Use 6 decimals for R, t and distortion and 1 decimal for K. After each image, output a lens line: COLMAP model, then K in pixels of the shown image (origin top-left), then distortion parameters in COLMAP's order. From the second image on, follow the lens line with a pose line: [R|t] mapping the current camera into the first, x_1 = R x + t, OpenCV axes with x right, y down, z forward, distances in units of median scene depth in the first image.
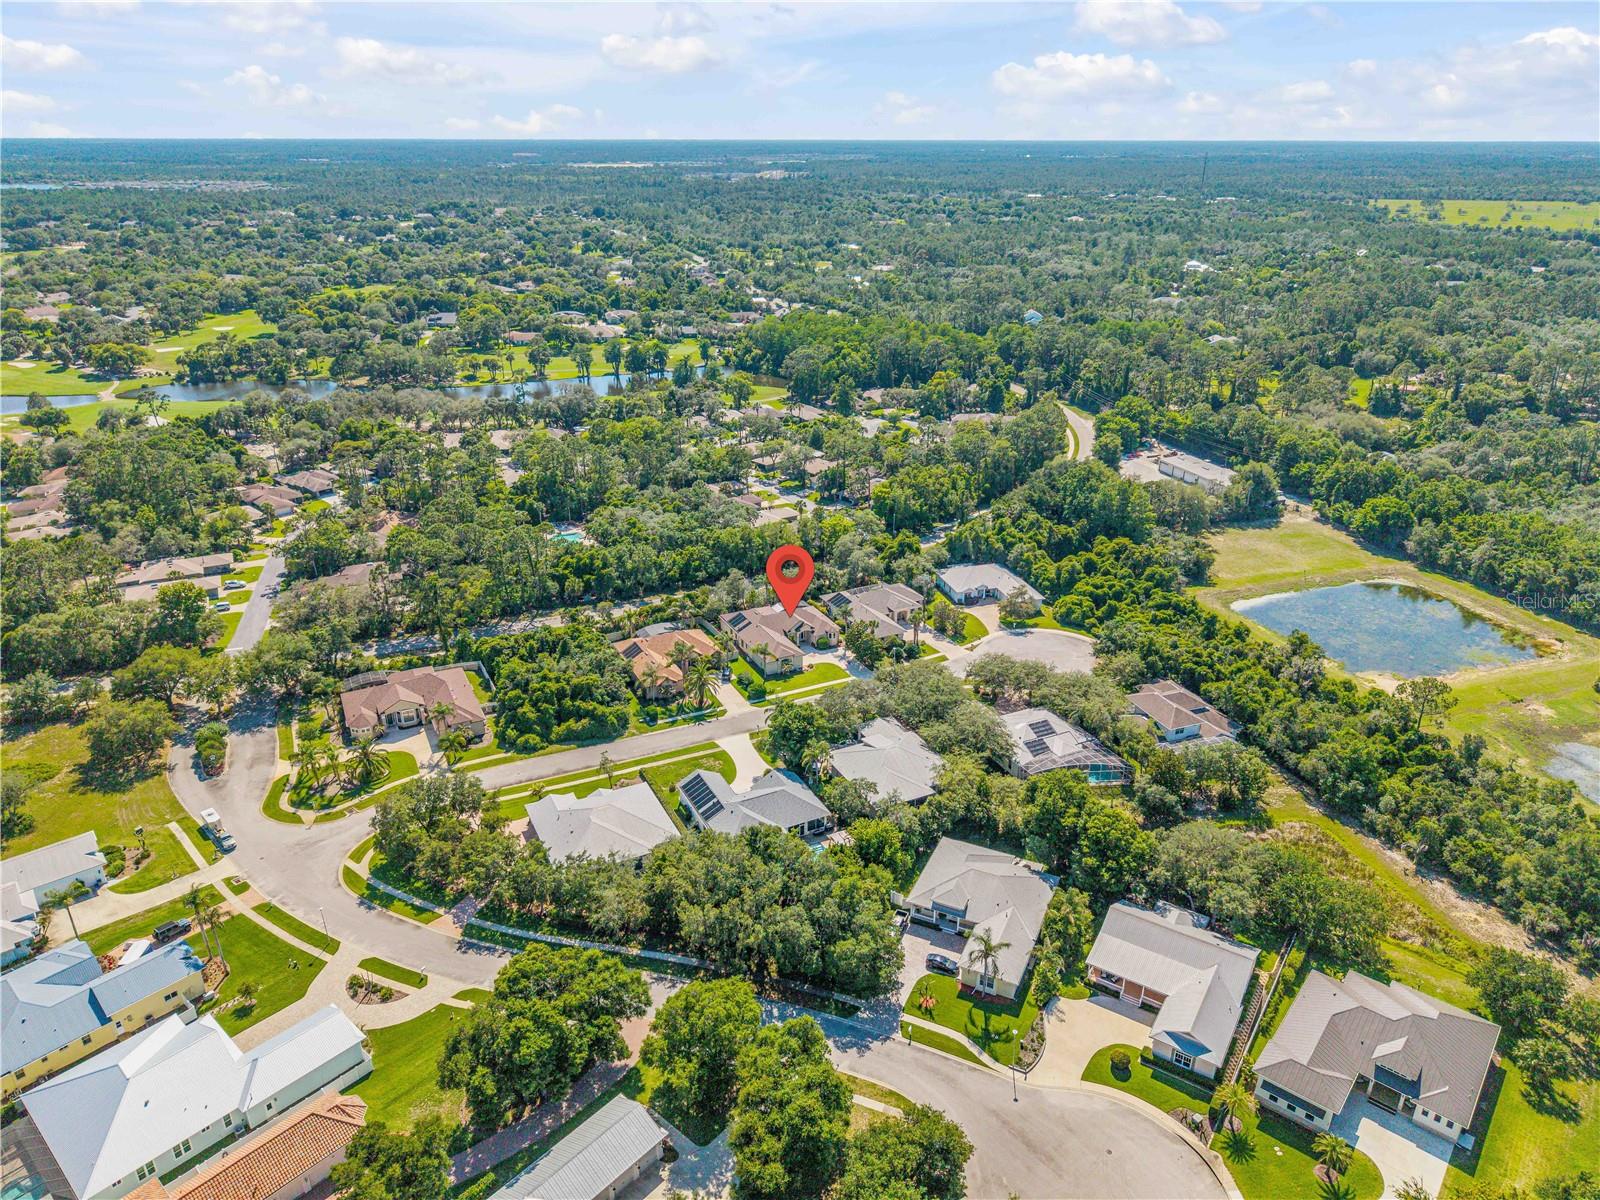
lens RADIAL K [[1076.3, 0, 808.8], [0, 1076.3, 606.4], [0, 0, 1]] dist [0.004296, -0.005376]
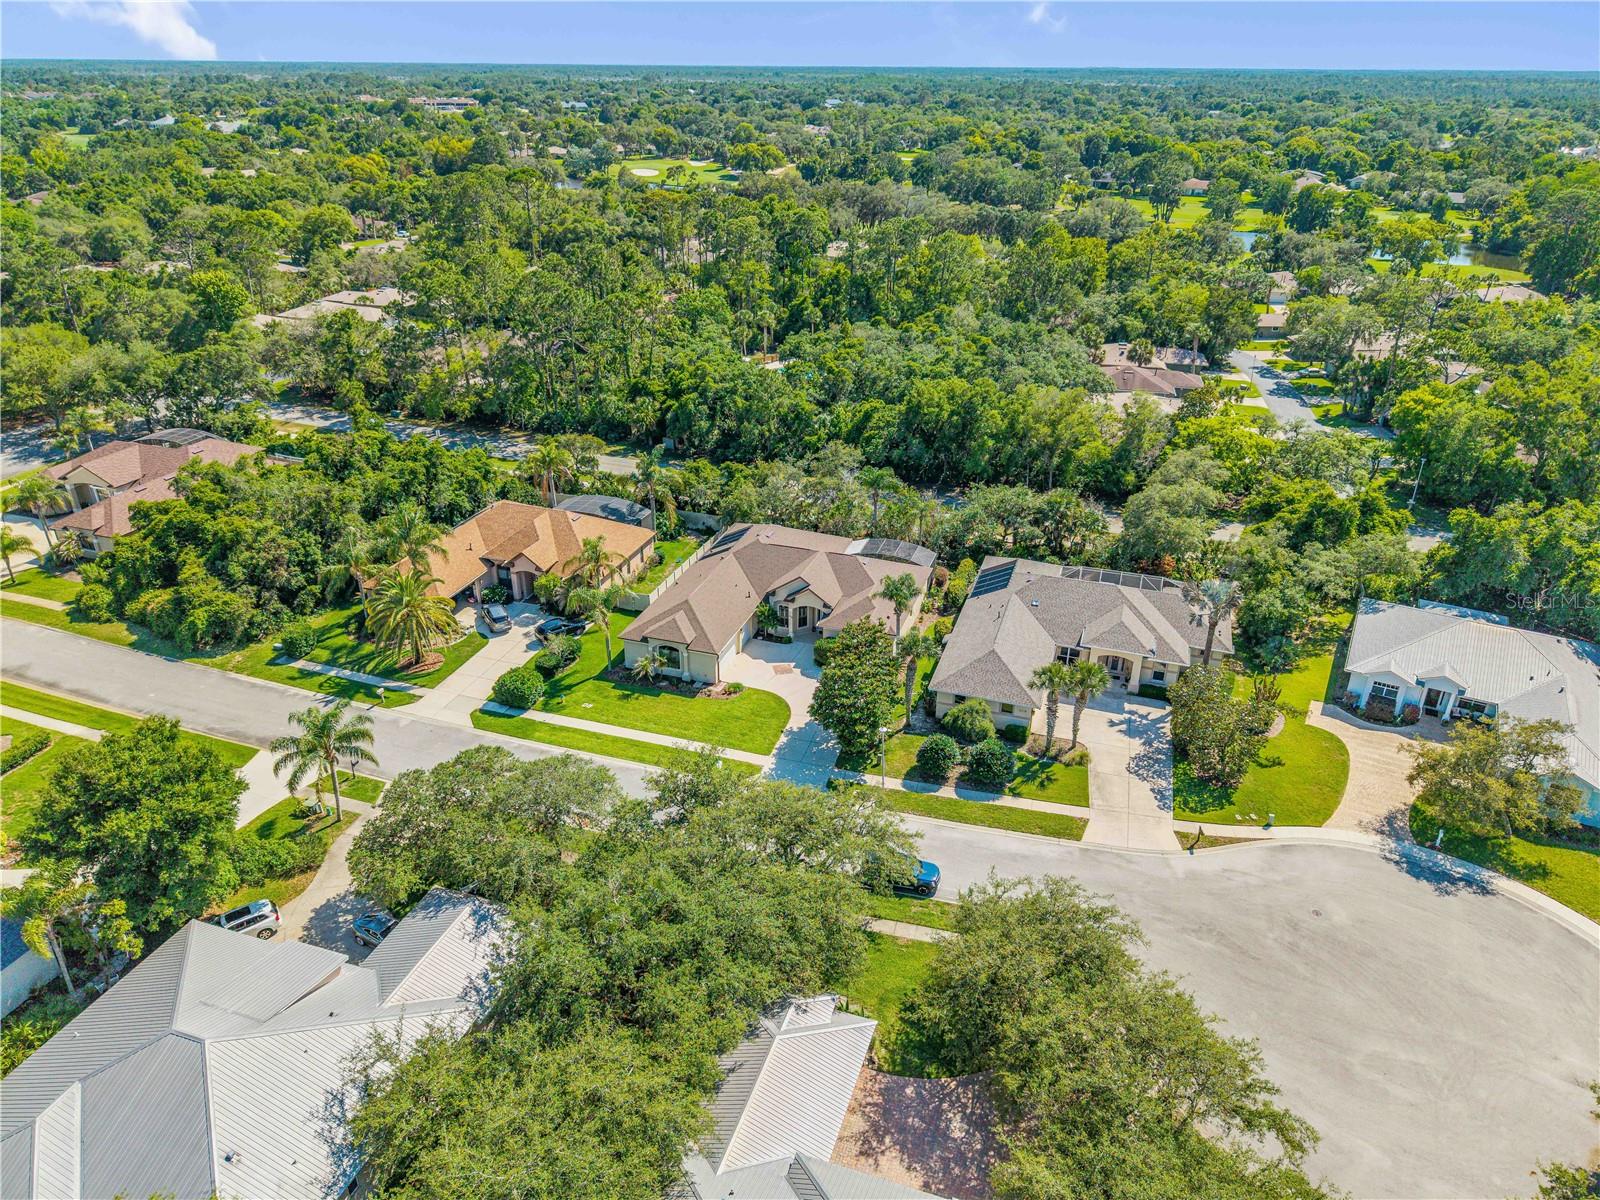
lens RADIAL K [[1076.3, 0, 808.8], [0, 1076.3, 606.4], [0, 0, 1]] dist [0.004296, -0.005376]
pose [[0.704629, 0.320173, -0.633236, 0.260412], [-0.287538, 0.944698, 0.157697, -0.041729], [0.648707, 0.070961, 0.757723, 0.742602]]
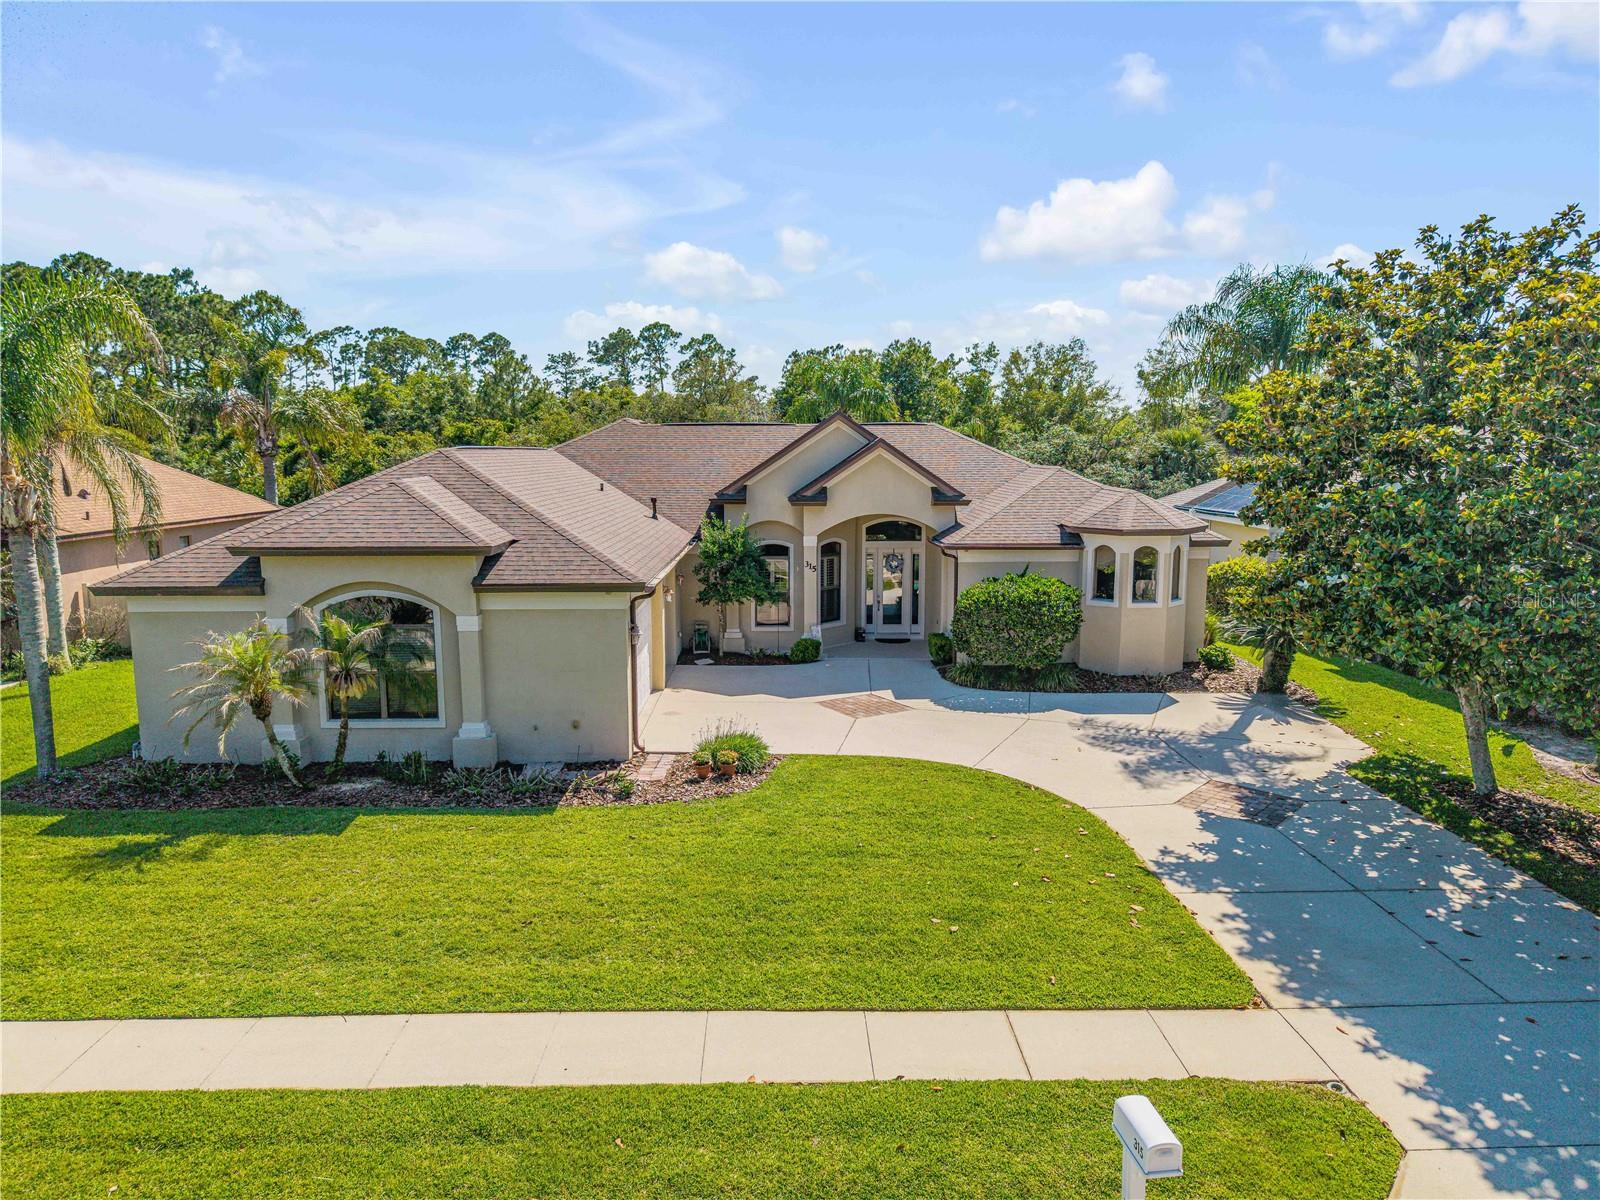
lens RADIAL K [[1076.3, 0, 808.8], [0, 1076.3, 606.4], [0, 0, 1]] dist [0.004296, -0.005376]
pose [[0.902597, 0.062124, -0.425981, 0.041408], [-0.170401, 0.960269, -0.221013, 0.062344], [0.395326, 0.272074, 0.877322, 0.952338]]
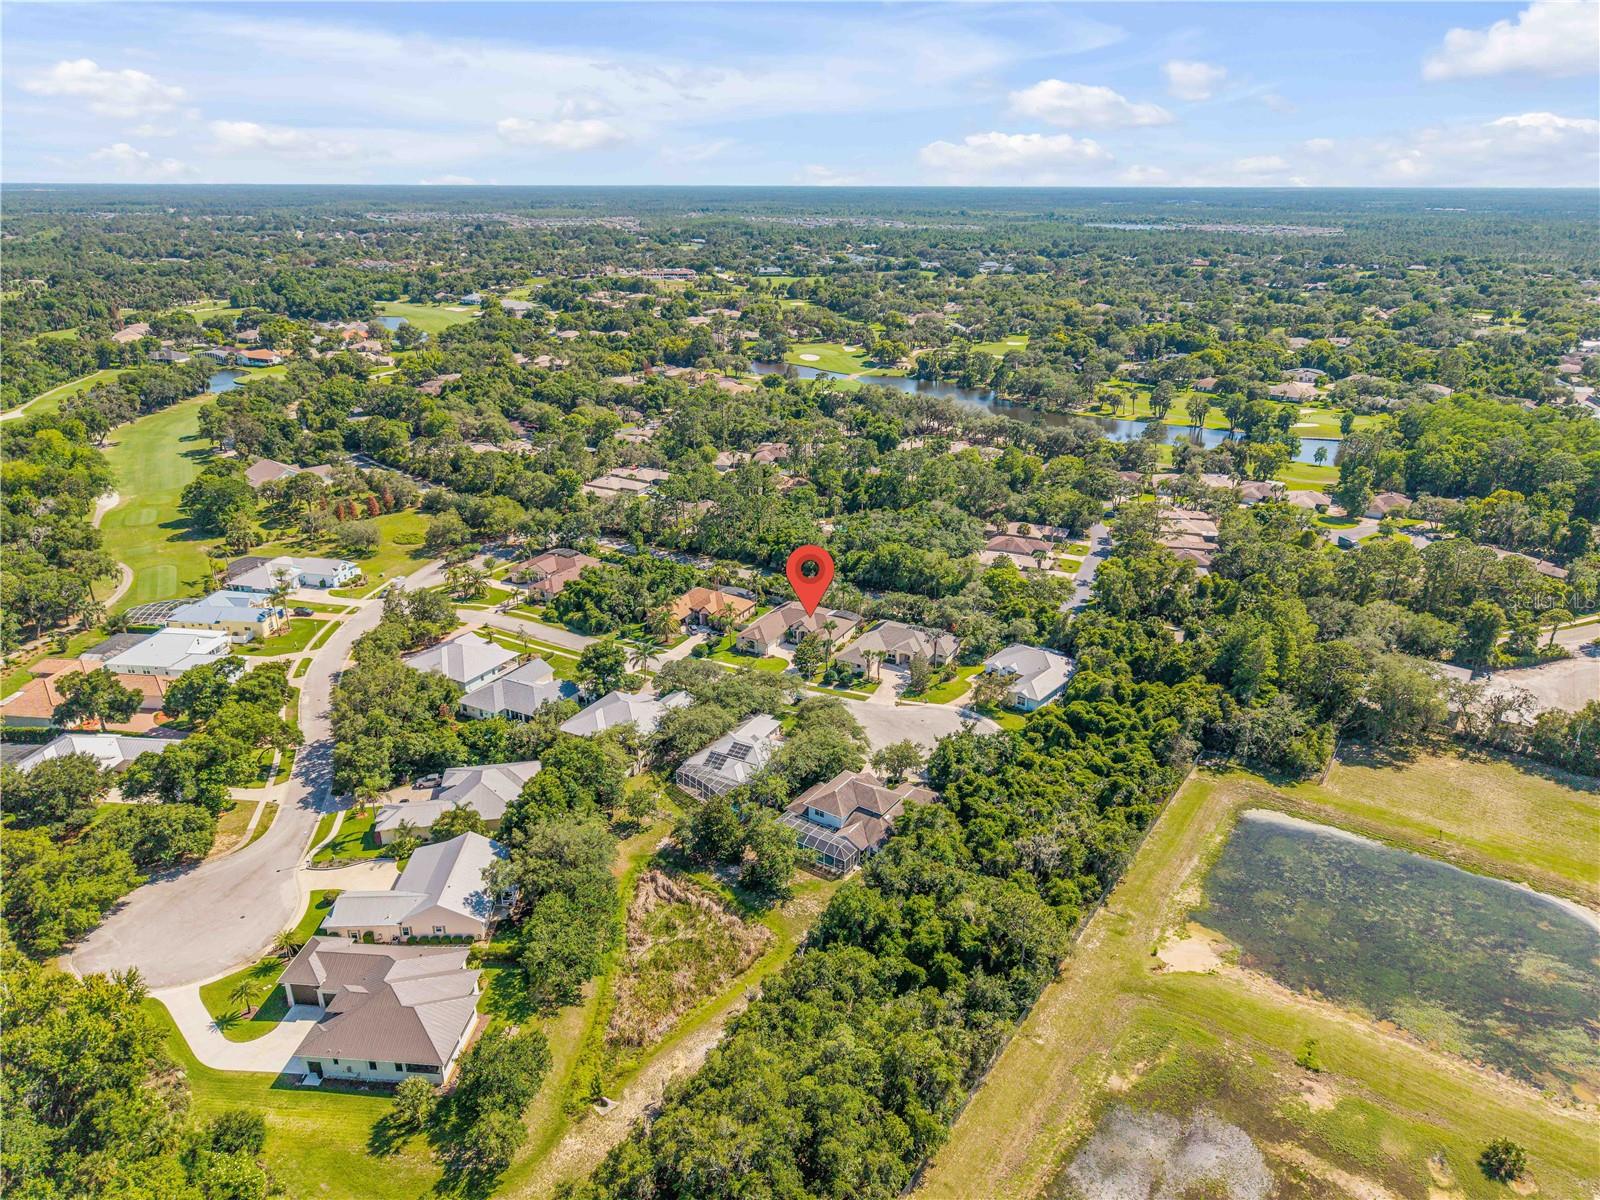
lens RADIAL K [[1076.3, 0, 808.8], [0, 1076.3, 606.4], [0, 0, 1]] dist [0.004296, -0.005376]
pose [[0.573640, 0.300352, -0.762053, 0.874846], [-0.329392, 0.936393, 0.121114, -0.143531], [0.749958, 0.181539, 0.636087, 0.321287]]
